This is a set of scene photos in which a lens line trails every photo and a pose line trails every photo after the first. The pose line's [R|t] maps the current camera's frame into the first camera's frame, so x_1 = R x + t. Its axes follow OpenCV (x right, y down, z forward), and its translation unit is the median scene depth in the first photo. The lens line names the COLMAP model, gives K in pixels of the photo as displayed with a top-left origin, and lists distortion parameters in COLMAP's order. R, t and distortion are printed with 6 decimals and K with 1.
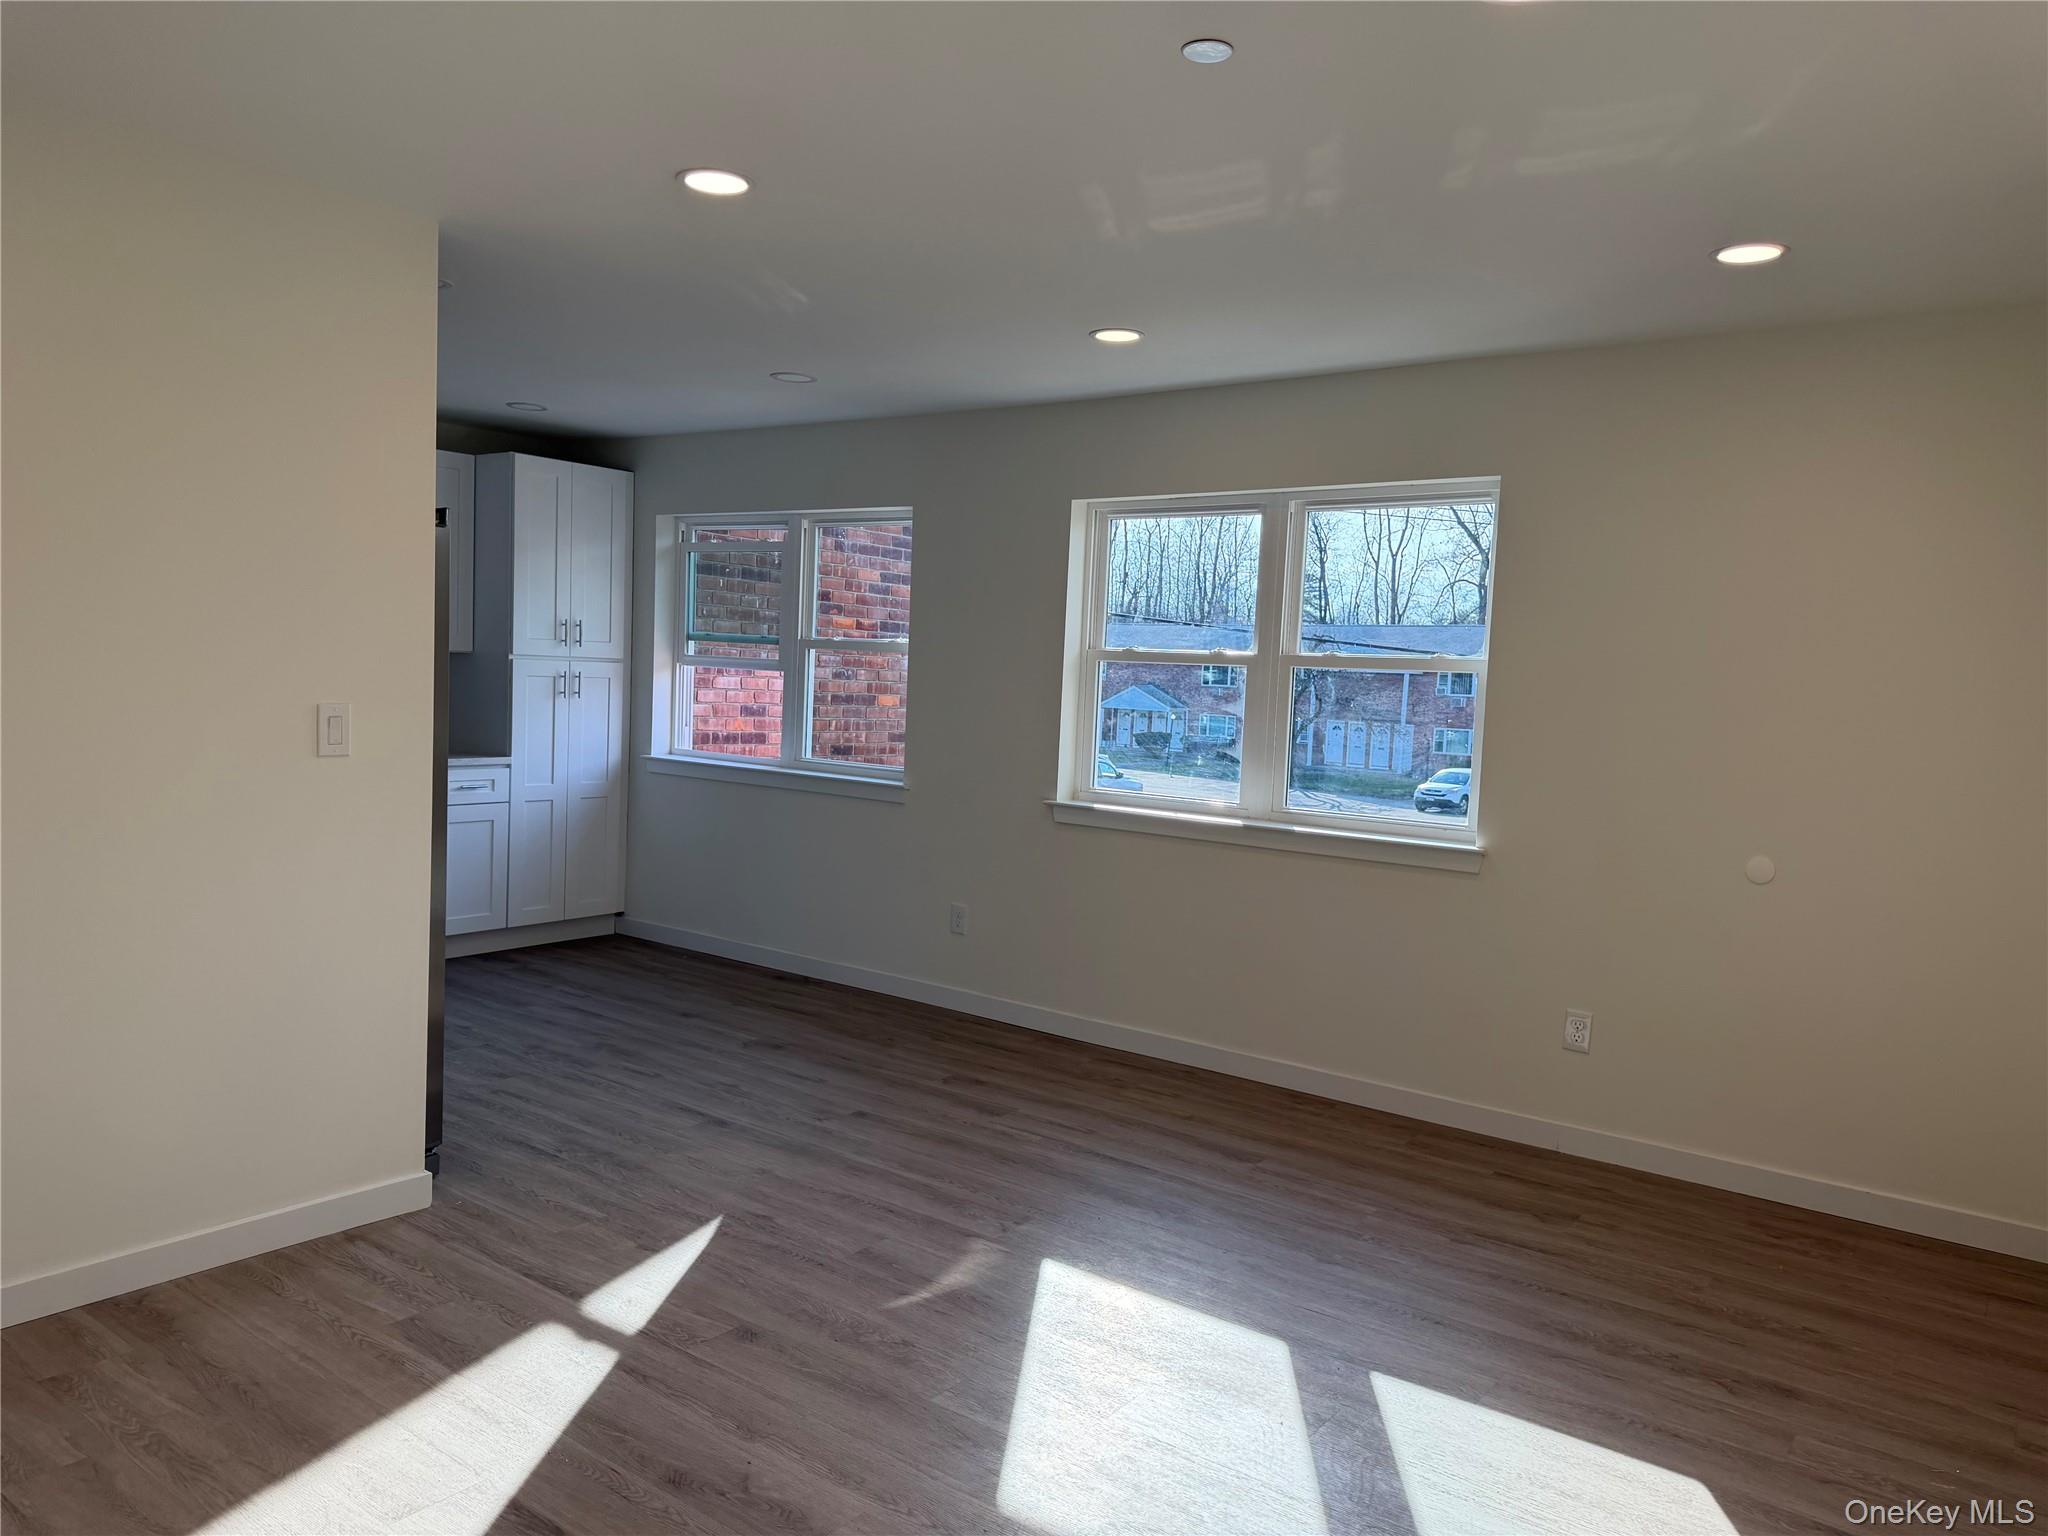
lens RADIAL K [[1438.9, 0, 1040.7], [0, 1438.9, 772.5], [0, 0, 1]] dist [0.077010, -0.096761]
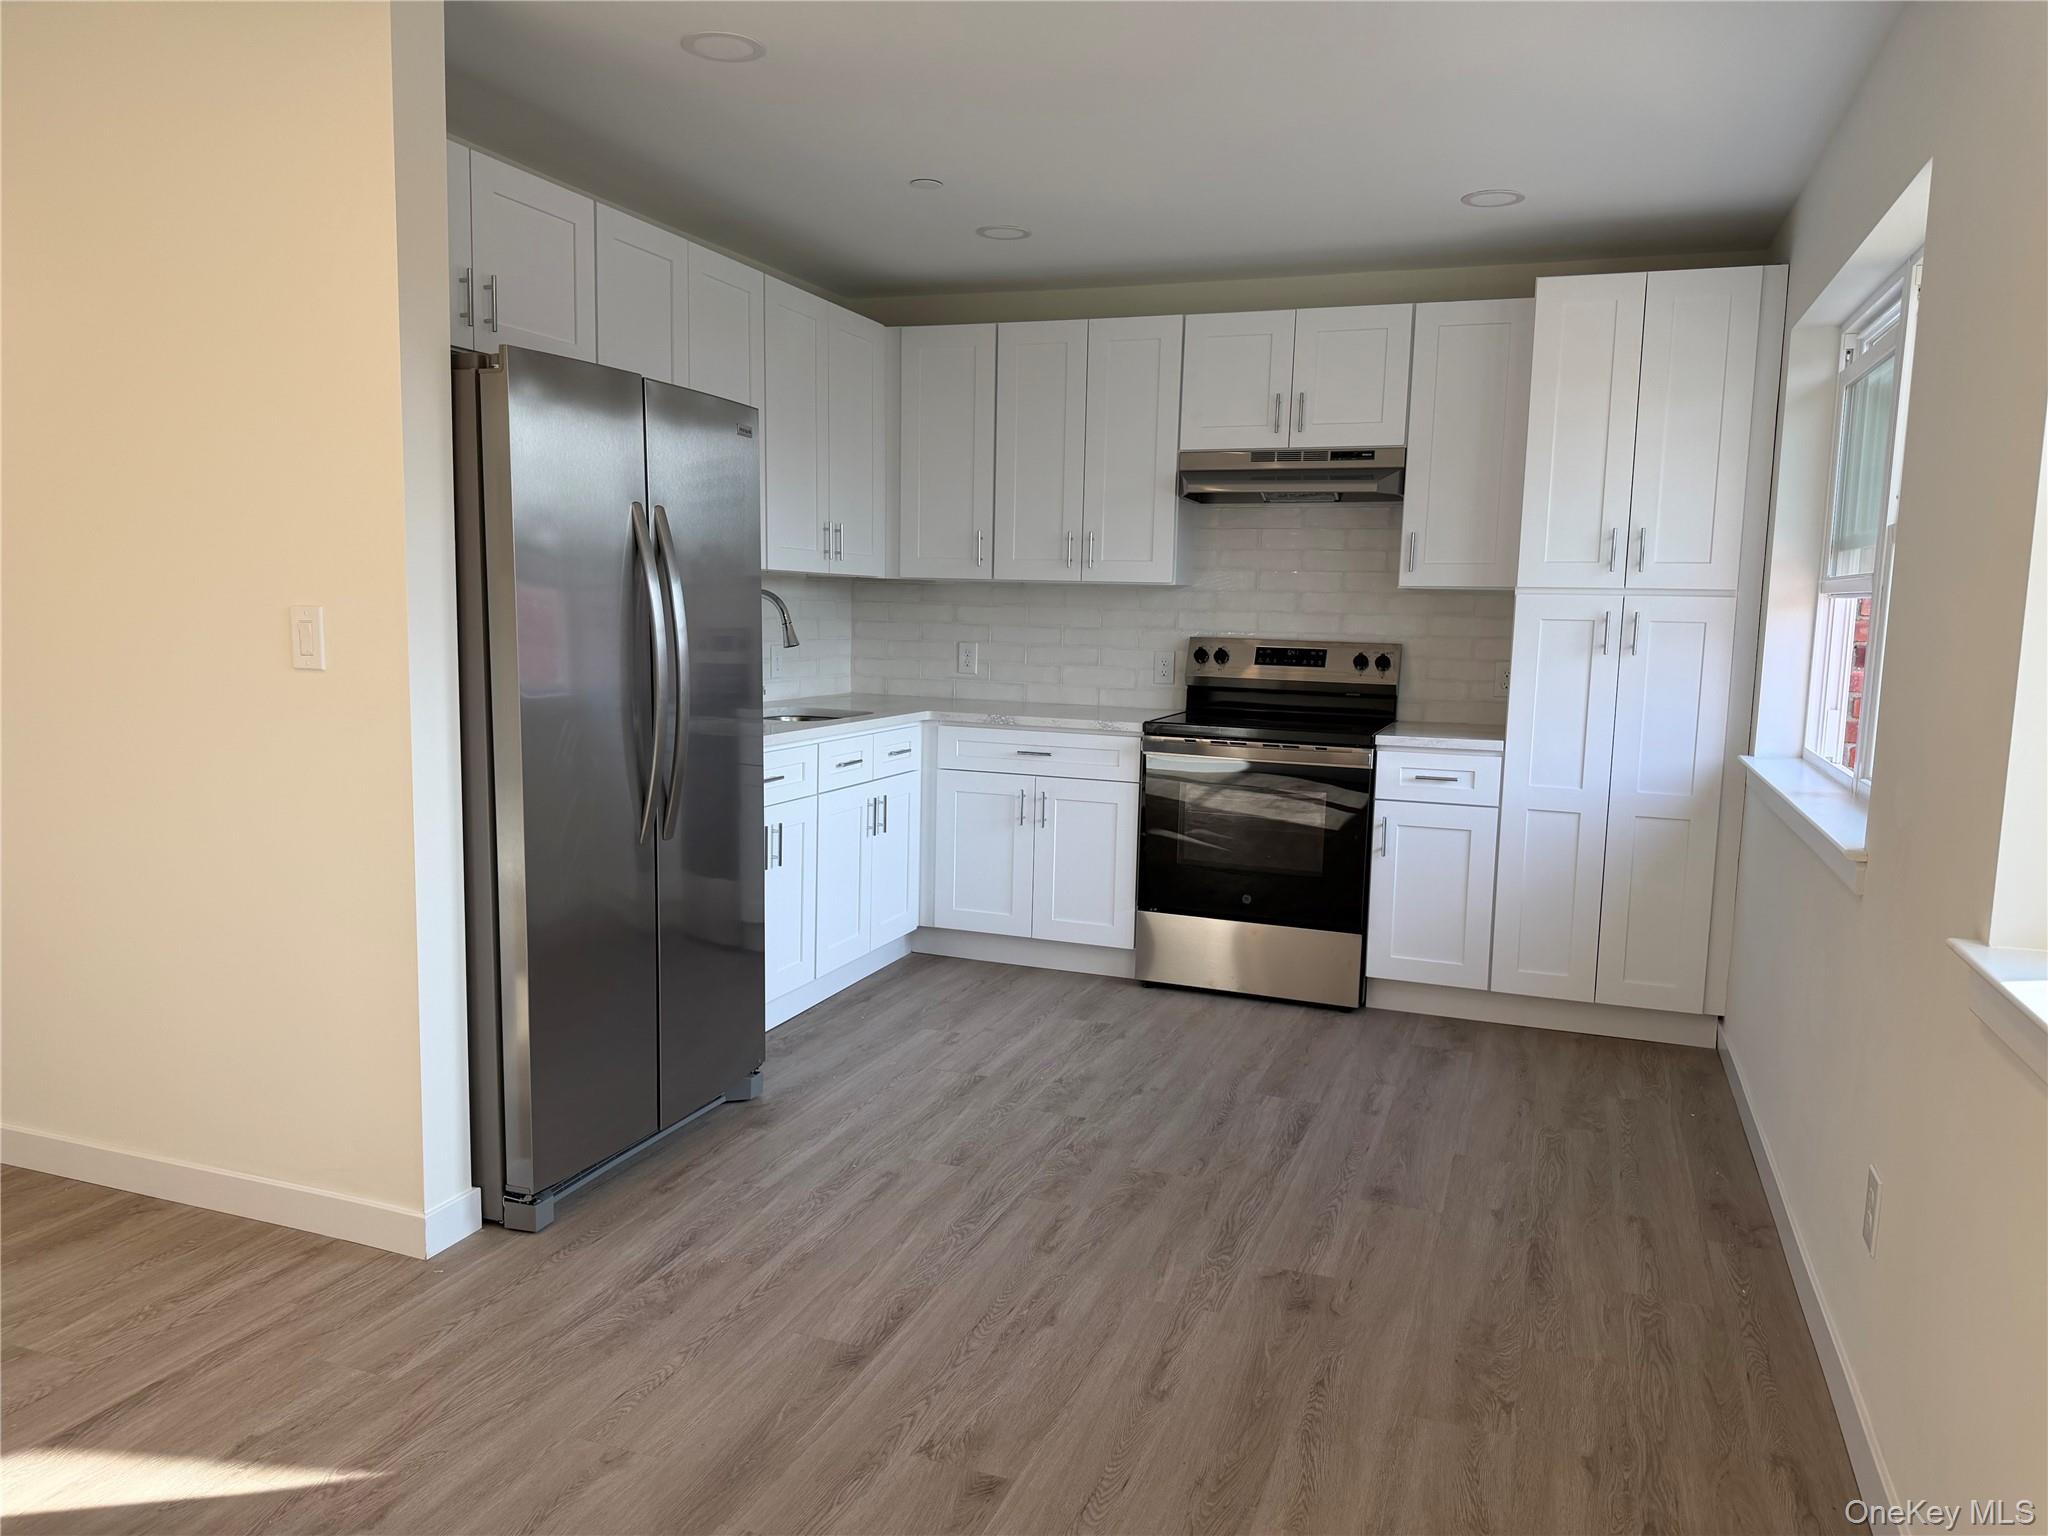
lens RADIAL K [[1438.9, 0, 988.6], [0, 1438.9, 760.0], [0, 0, 1]] dist [0.077010, -0.096761]
pose [[0.272904, 0.070301, -0.959469, 0.274802], [-0.078162, 0.995650, 0.050720, -0.021585], [0.958861, 0.061152, 0.277211, 0.740906]]
